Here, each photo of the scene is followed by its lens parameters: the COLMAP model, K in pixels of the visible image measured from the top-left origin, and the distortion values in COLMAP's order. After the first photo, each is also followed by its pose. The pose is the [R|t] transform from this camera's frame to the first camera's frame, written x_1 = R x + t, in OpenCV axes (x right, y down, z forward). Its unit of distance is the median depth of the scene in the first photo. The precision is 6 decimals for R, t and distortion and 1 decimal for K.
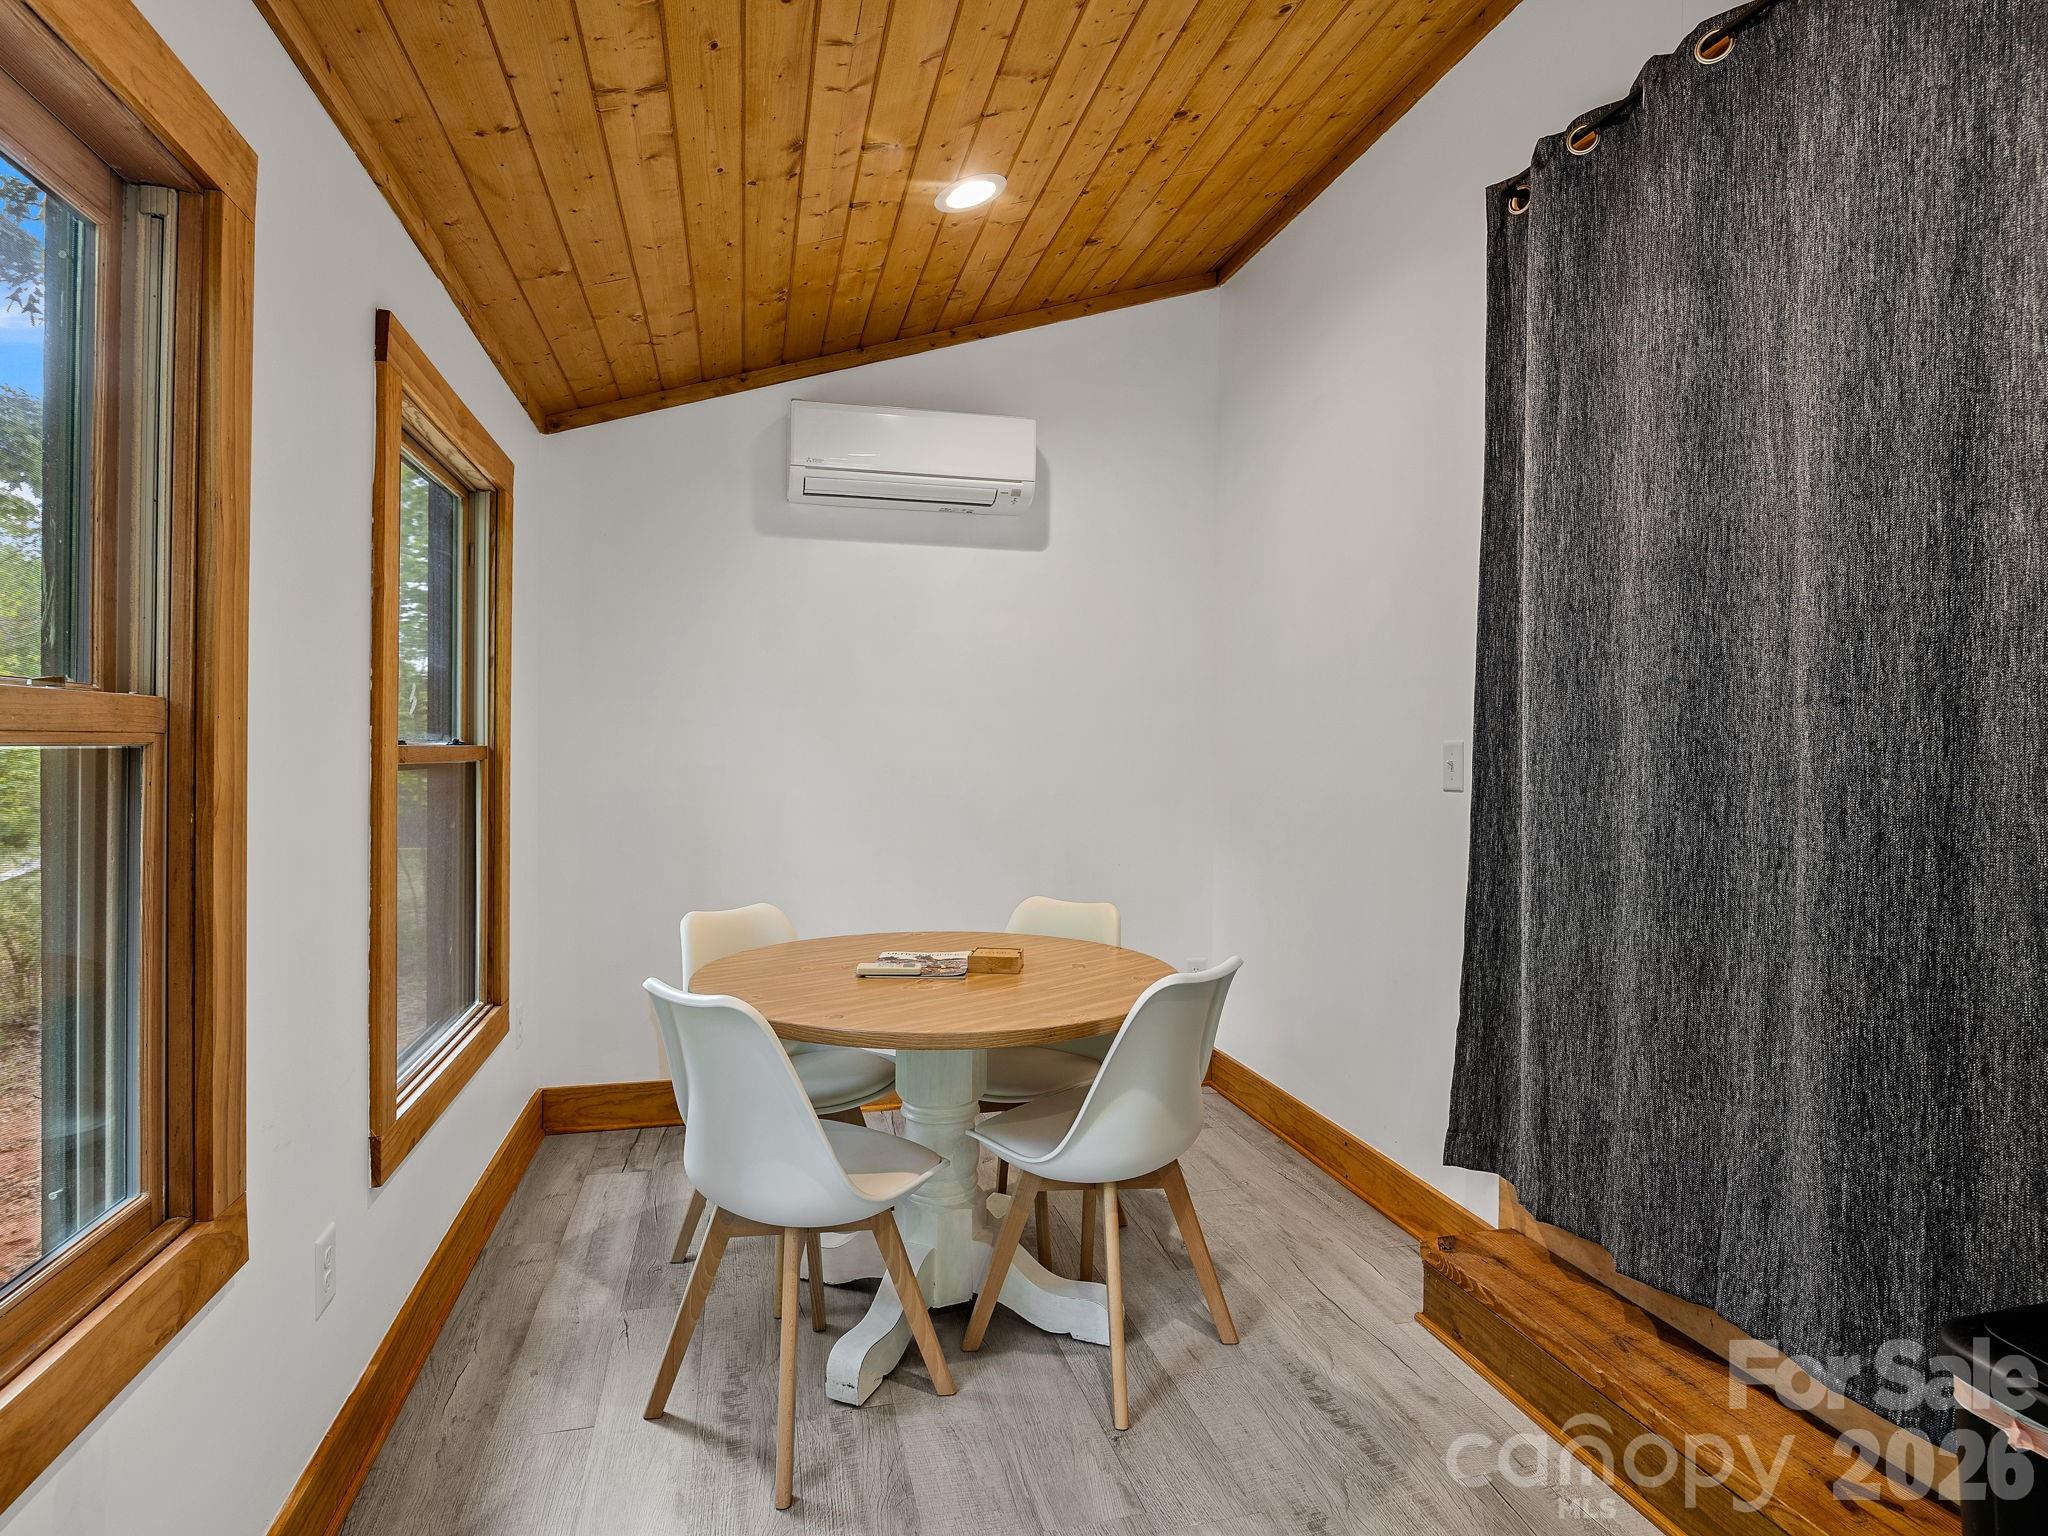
lens RADIAL K [[1448.7, 0, 1036.9], [0, 1448.7, 743.3], [0, 0, 1]] dist [0.041280, -0.001229]
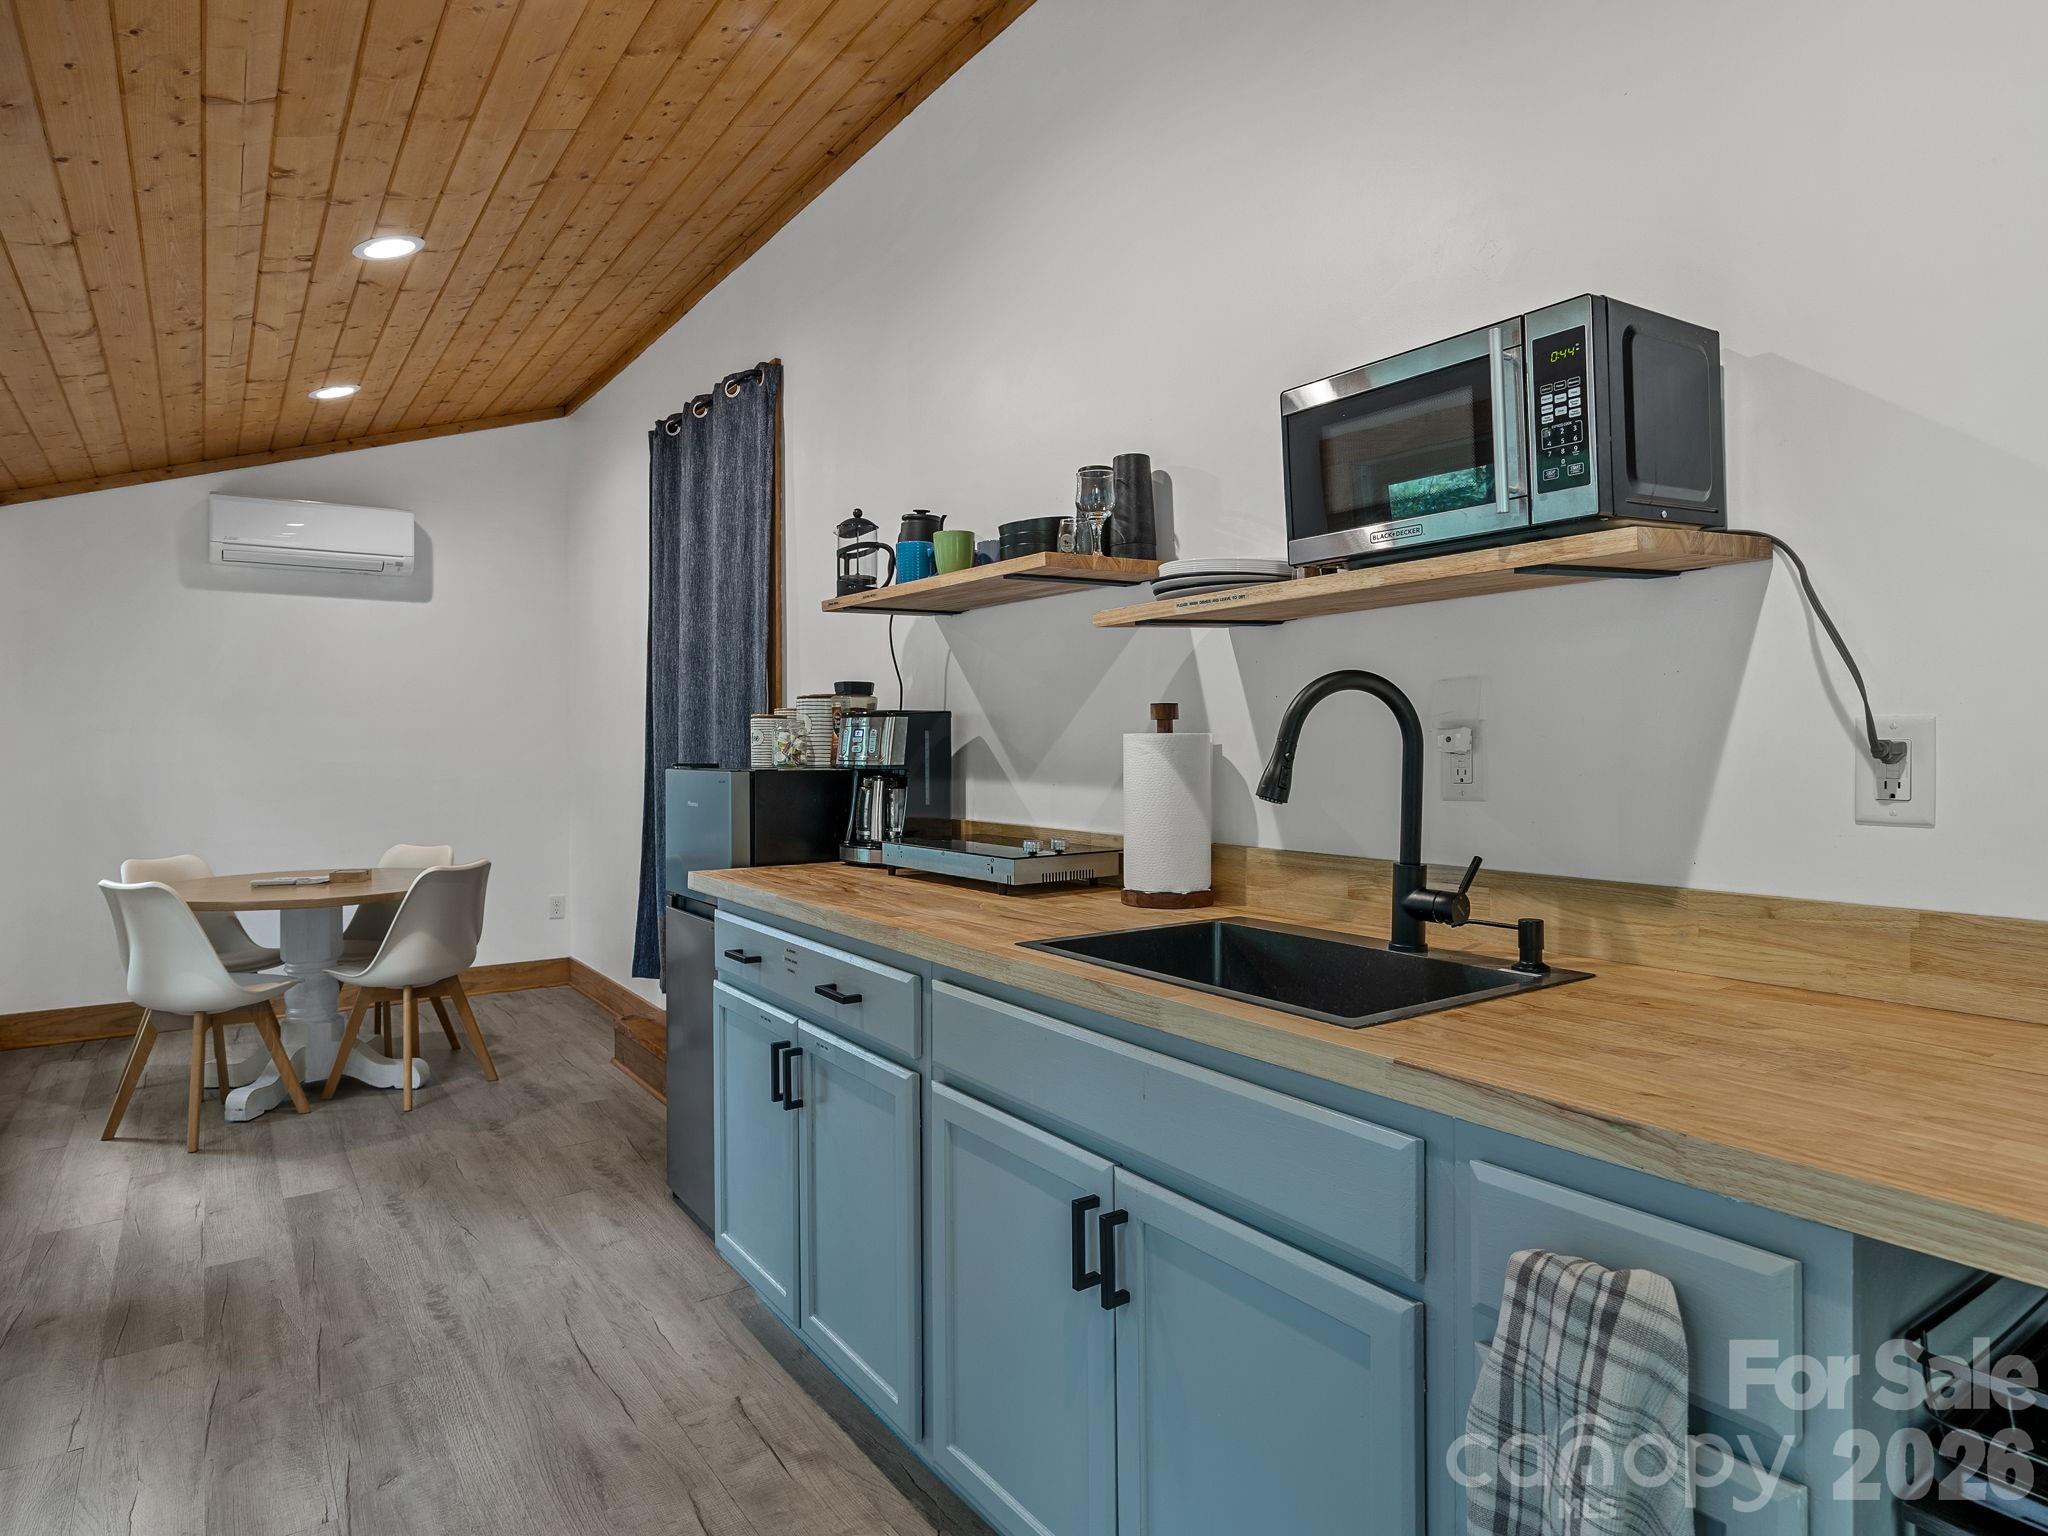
lens RADIAL K [[1284.6, 0, 999.8], [0, 1284.6, 744.5], [0, 0, 1]] dist [0.019329, -0.000833]
pose [[0.935799, -0.010848, 0.352368, 0.147973], [0.008941, 0.999935, 0.007039, -0.003299], [-0.352422, -0.003436, 0.935835, -0.630452]]
